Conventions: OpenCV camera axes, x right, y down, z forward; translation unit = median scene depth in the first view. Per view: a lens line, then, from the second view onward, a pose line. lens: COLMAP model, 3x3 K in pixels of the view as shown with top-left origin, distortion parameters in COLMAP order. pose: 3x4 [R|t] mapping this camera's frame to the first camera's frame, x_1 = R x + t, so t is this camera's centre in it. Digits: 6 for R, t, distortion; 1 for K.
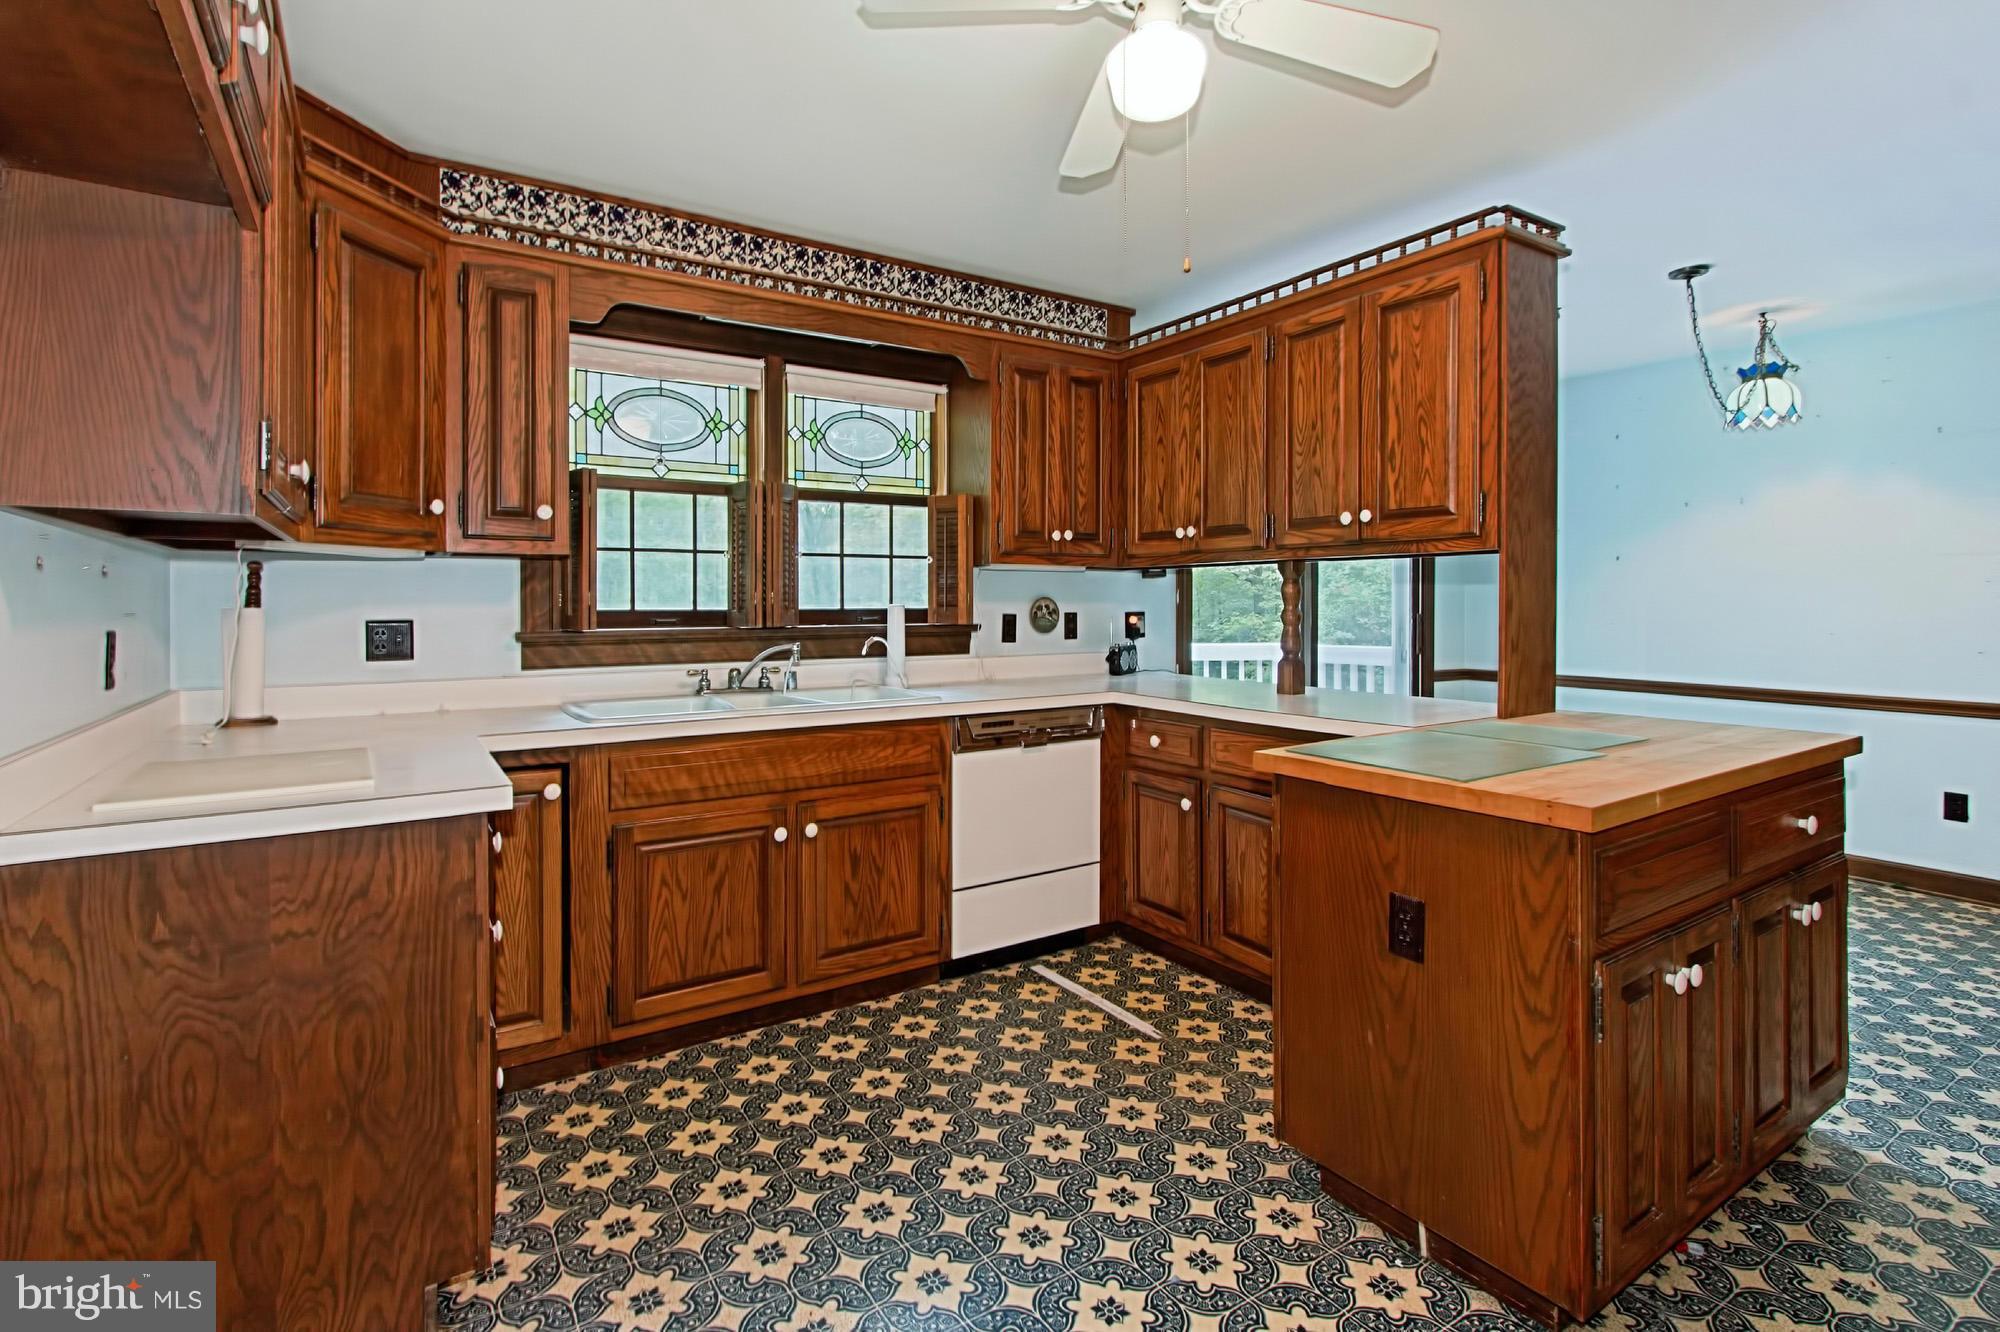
lens RADIAL K [[909.6, 0, 953.2], [0, 909.6, 603.7], [0, 0, 1]] dist [0.000435, 0.000993]
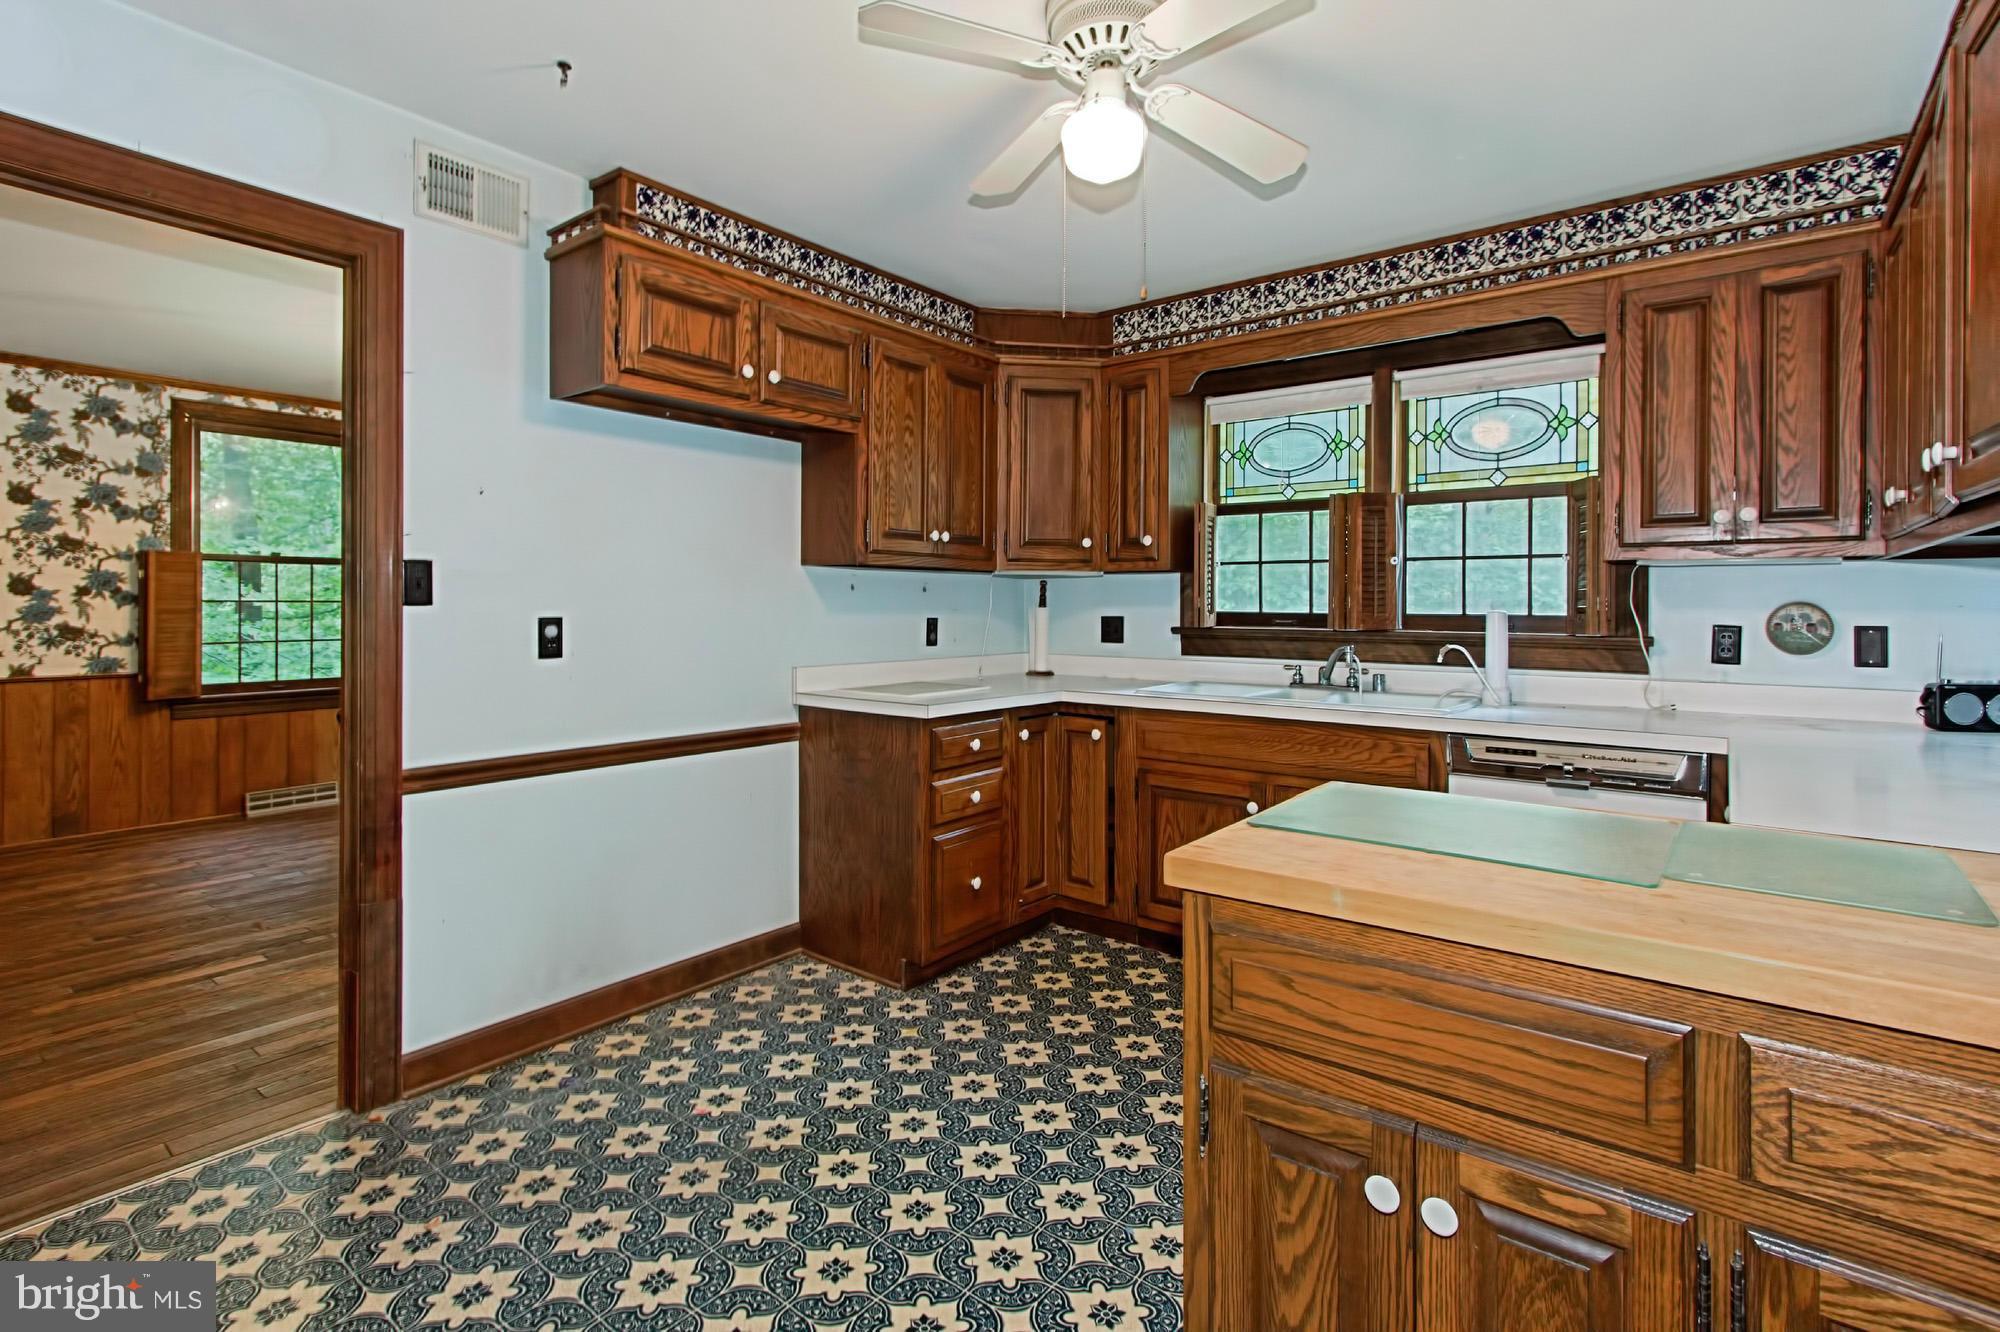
lens RADIAL K [[939.3, 0, 1058.2], [0, 939.3, 603.4], [0, 0, 1]] dist [-0.001188, 0.000366]
pose [[0.378728, 0.003039, -0.925503, 0.715599], [-0.007947, 0.999968, 0.000031, -0.002884], [0.925474, 0.007344, 0.378741, 0.282310]]
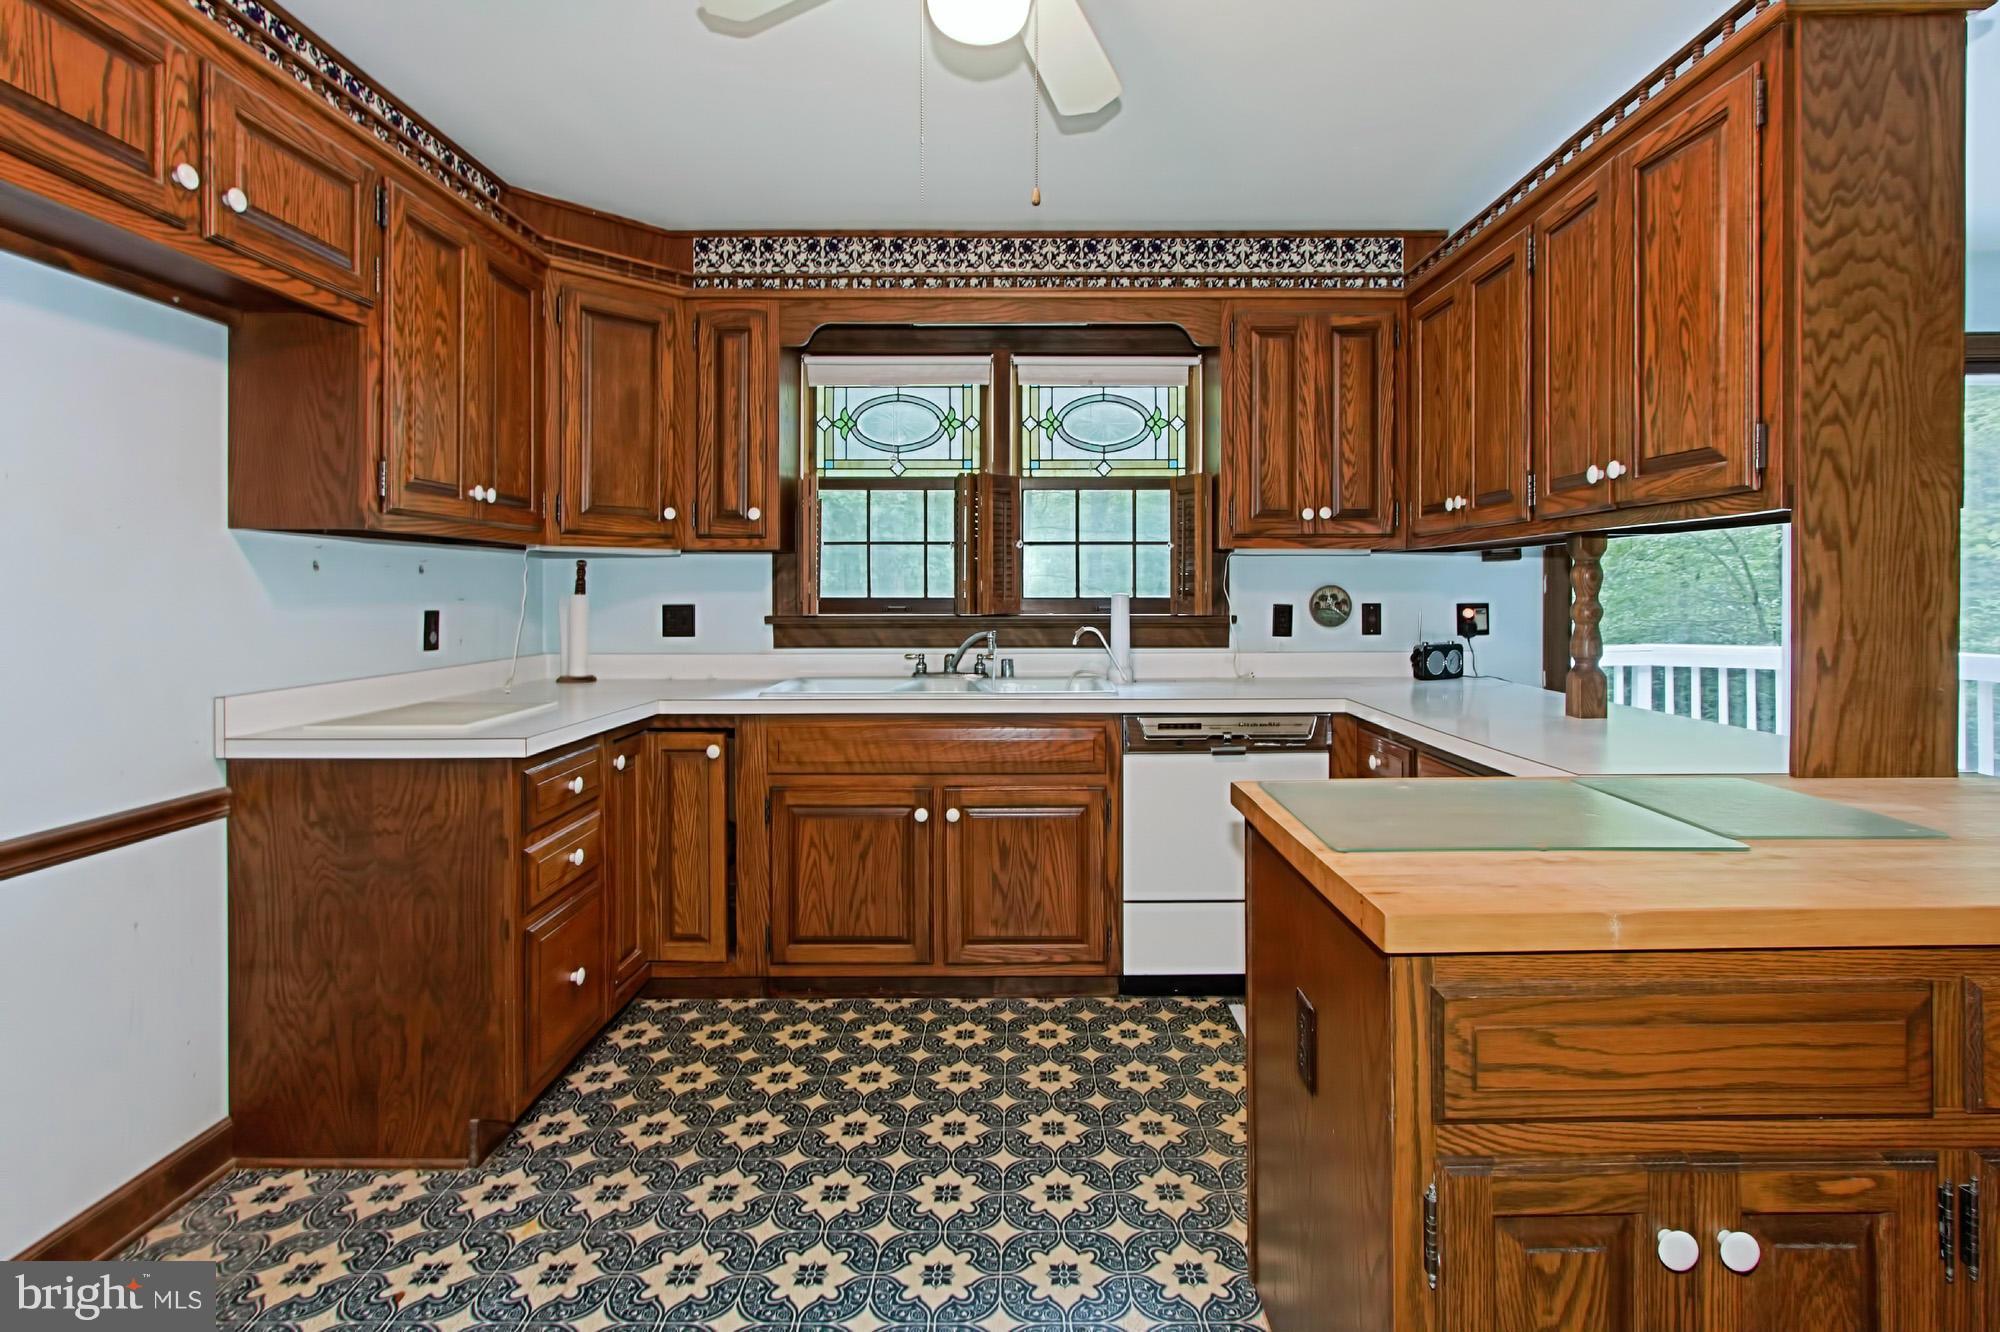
lens RADIAL K [[908.9, 0, 1039.6], [0, 908.9, 590.6], [0, 0, 1]] dist [-0.008192, 0.006648]
pose [[0.858773, 0.001427, -0.512354, 0.400509], [-0.002112, 0.999997, -0.000753, -0.001360], [0.512352, 0.001729, 0.858774, 0.158119]]
